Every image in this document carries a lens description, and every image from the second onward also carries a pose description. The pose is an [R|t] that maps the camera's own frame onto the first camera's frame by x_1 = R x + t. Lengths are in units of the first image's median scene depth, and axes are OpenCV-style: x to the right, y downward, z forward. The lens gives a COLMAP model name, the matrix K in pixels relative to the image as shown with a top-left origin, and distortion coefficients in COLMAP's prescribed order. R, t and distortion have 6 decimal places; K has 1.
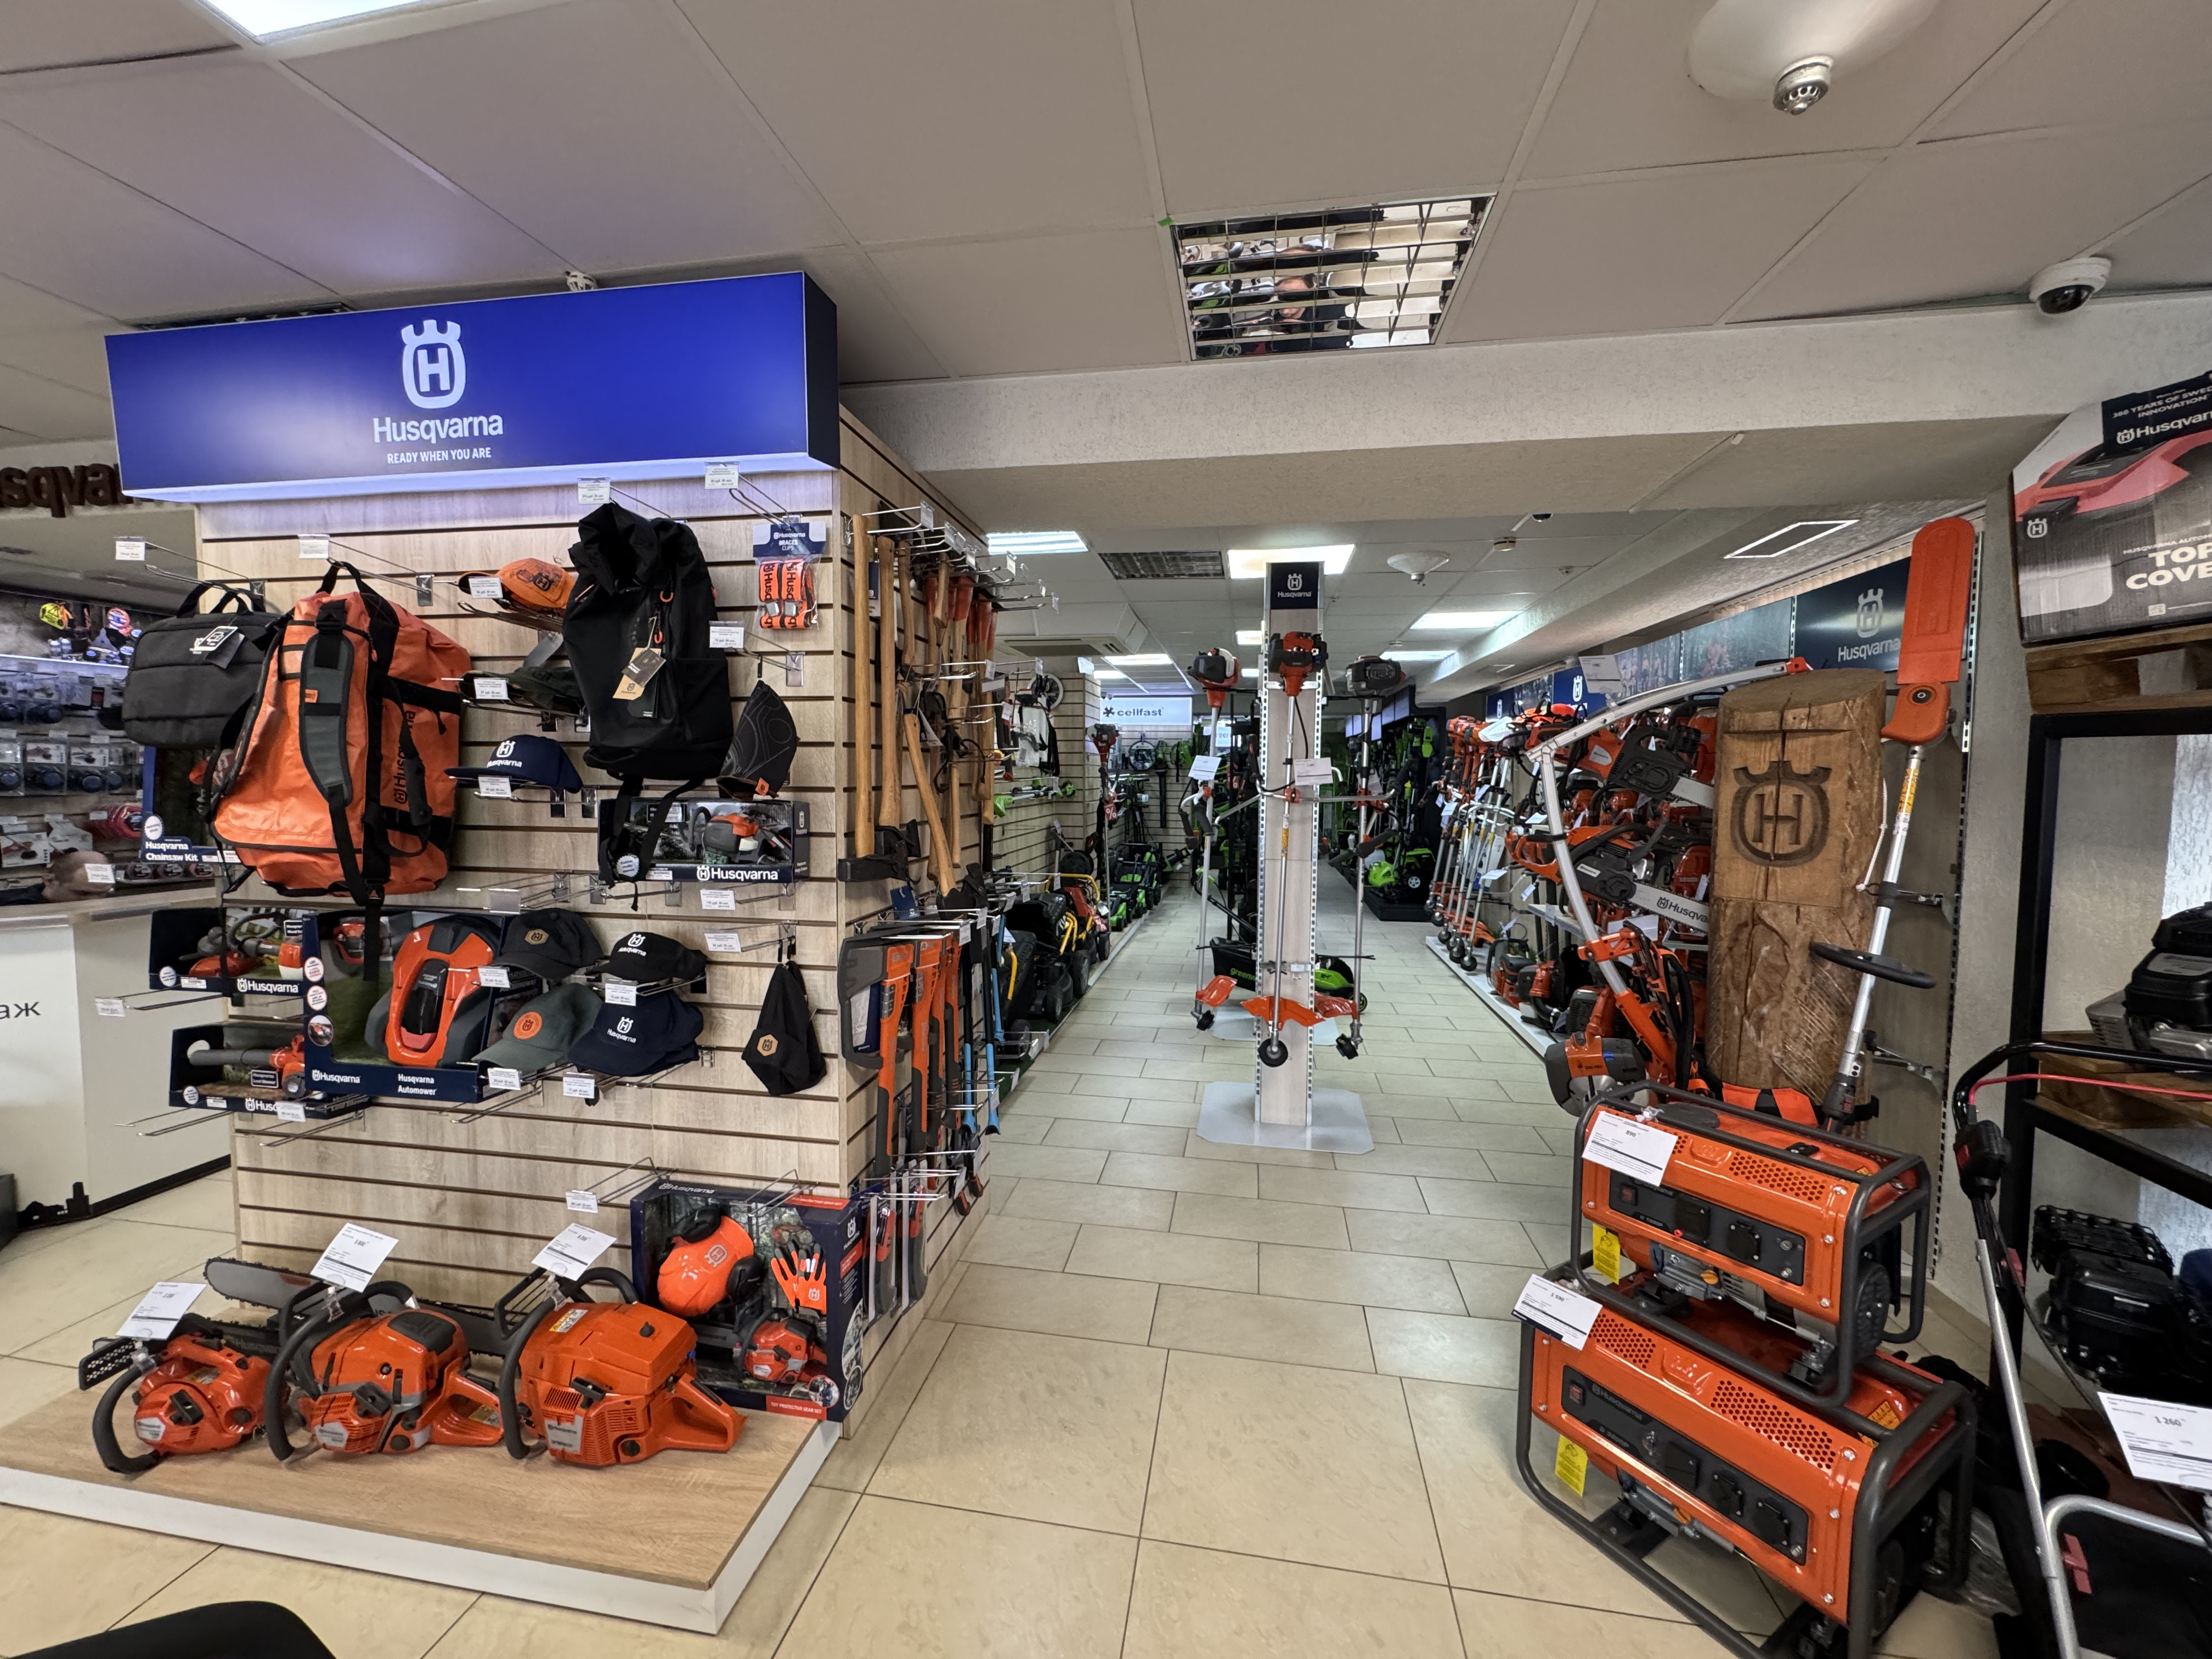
lens RADIAL K [[881.0, 0, 1104.6], [0, 881.0, 829.2], [0, 0, 1]] dist [-0.000564, -0.000030]
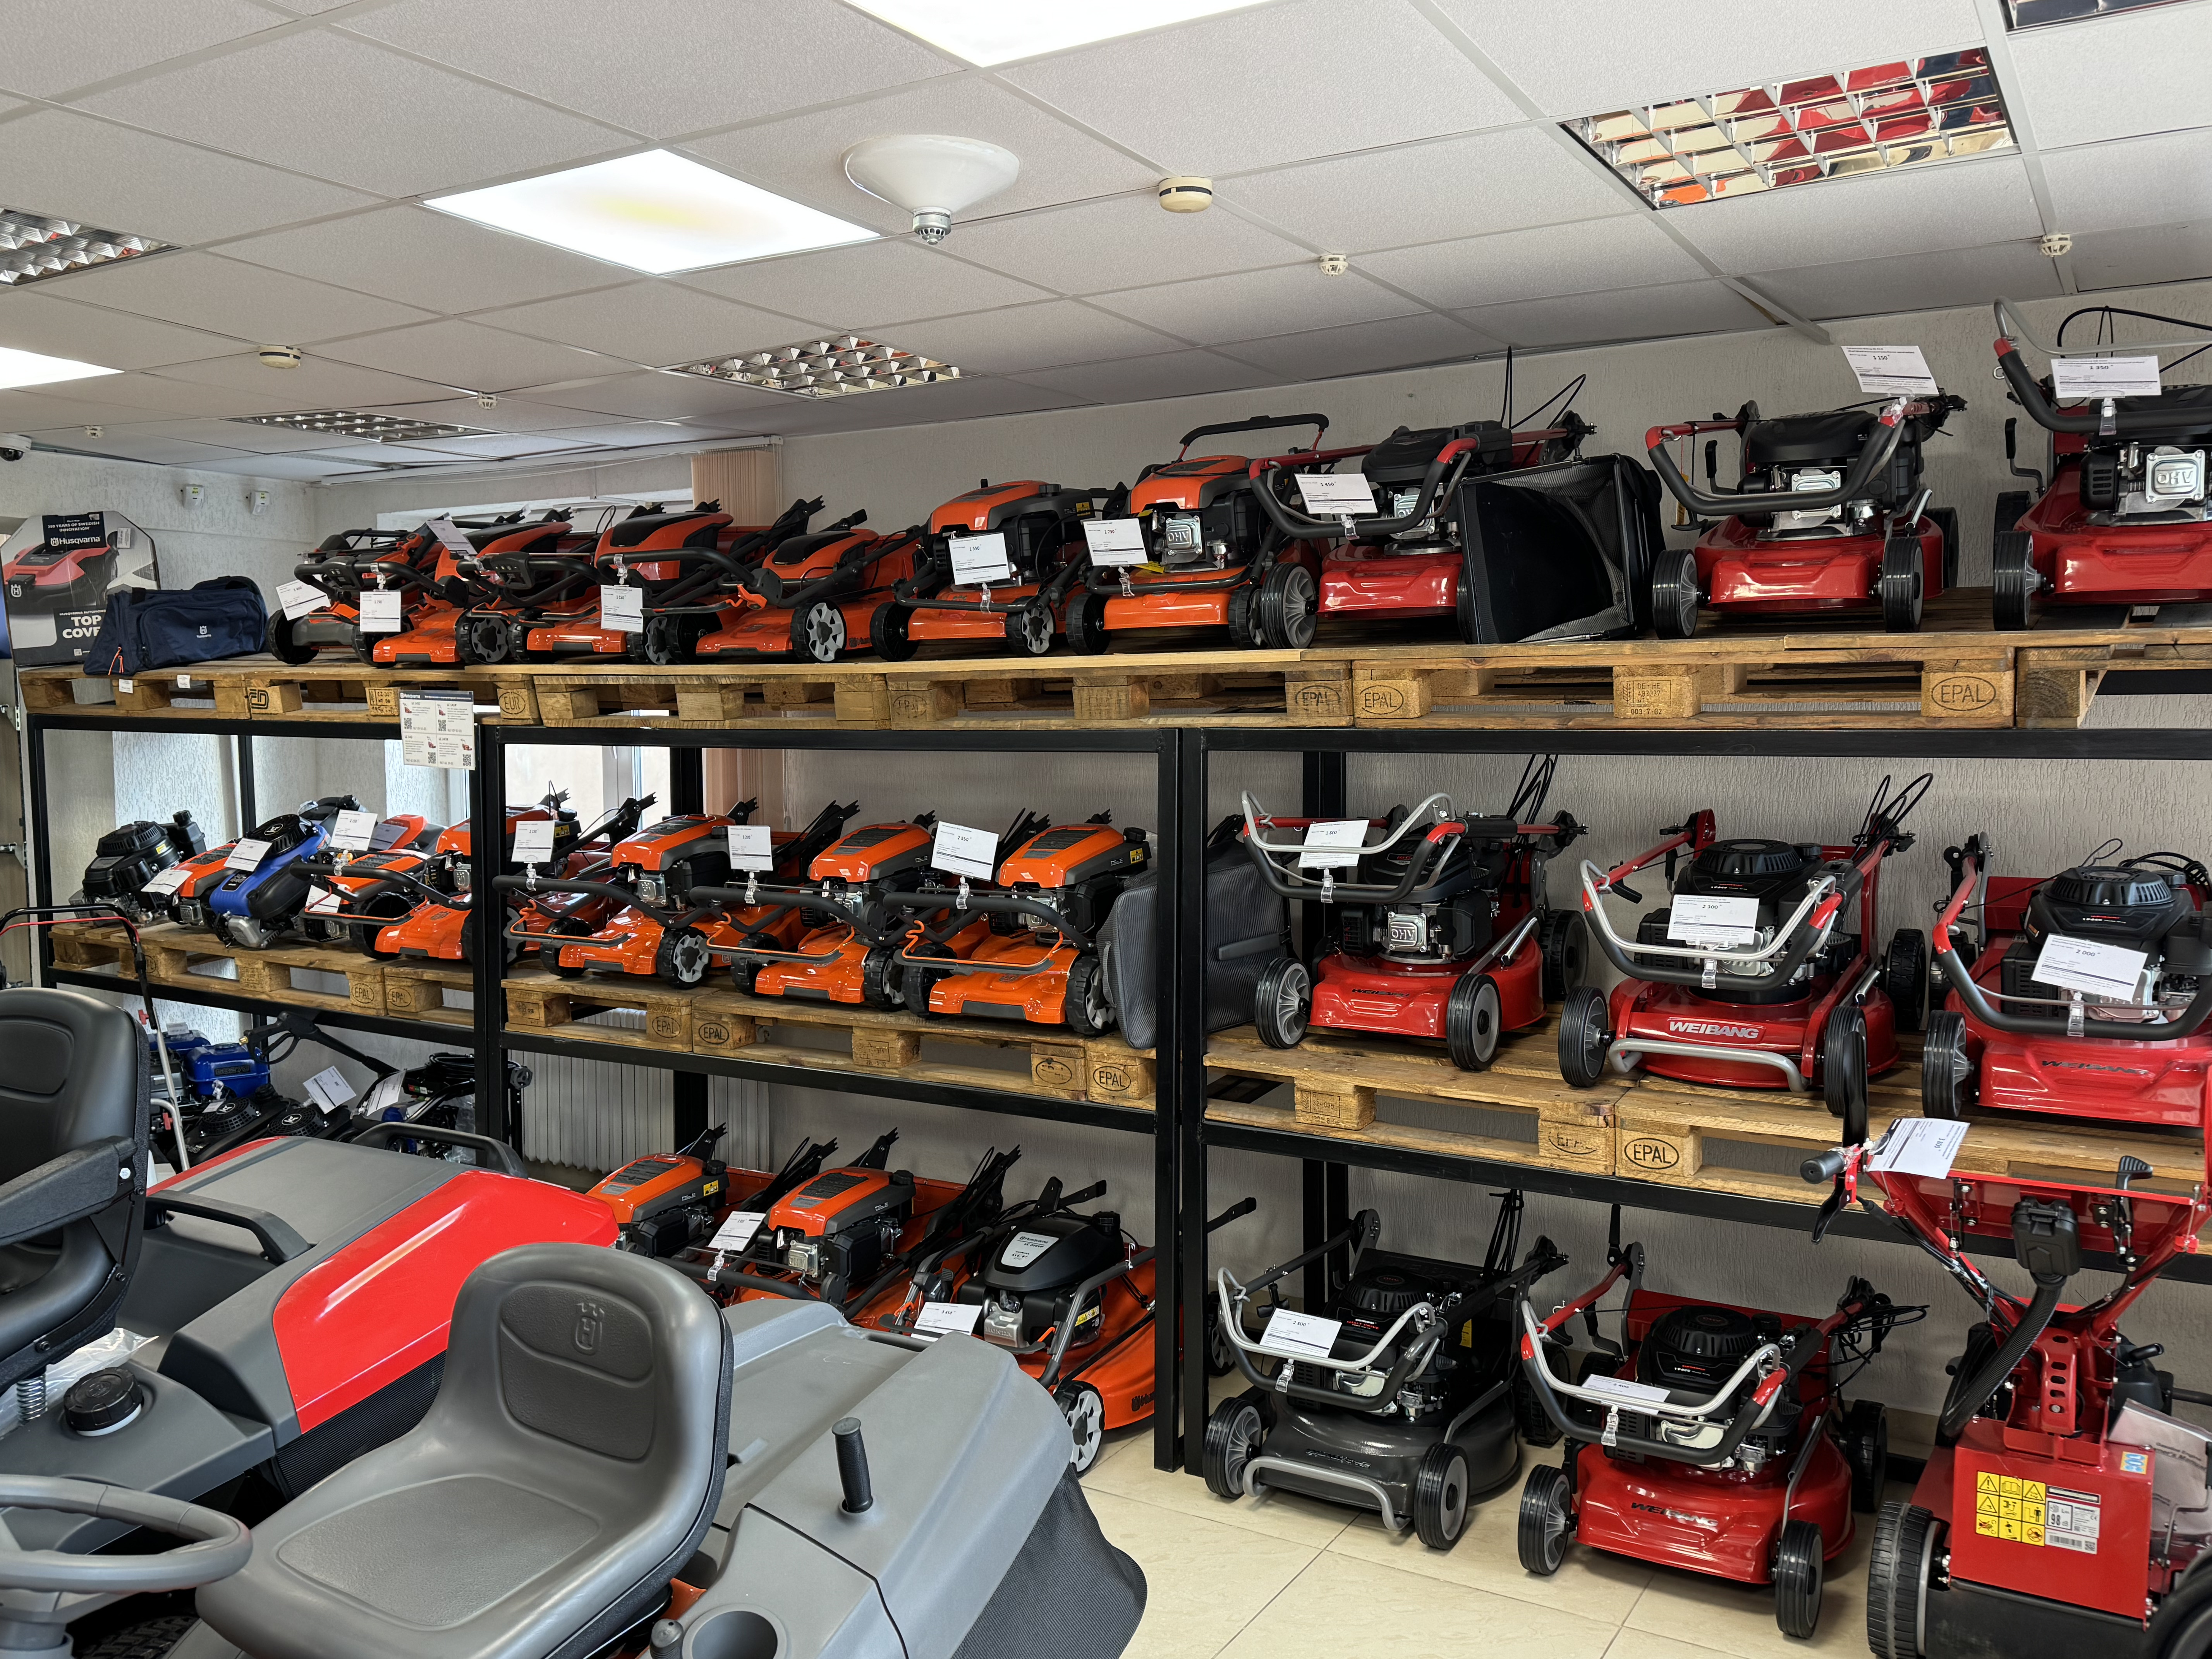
lens RADIAL K [[1793.7, 0, 1105.9], [0, 1793.7, 831.4], [0, 0, 1]] dist [0.002438, 0.001384]
pose [[0.366992, -0.076879, 0.927042, -1.197746], [0.066217, 0.996210, 0.056401, 0.022420], [-0.927864, 0.040688, 0.370692, -1.945739]]
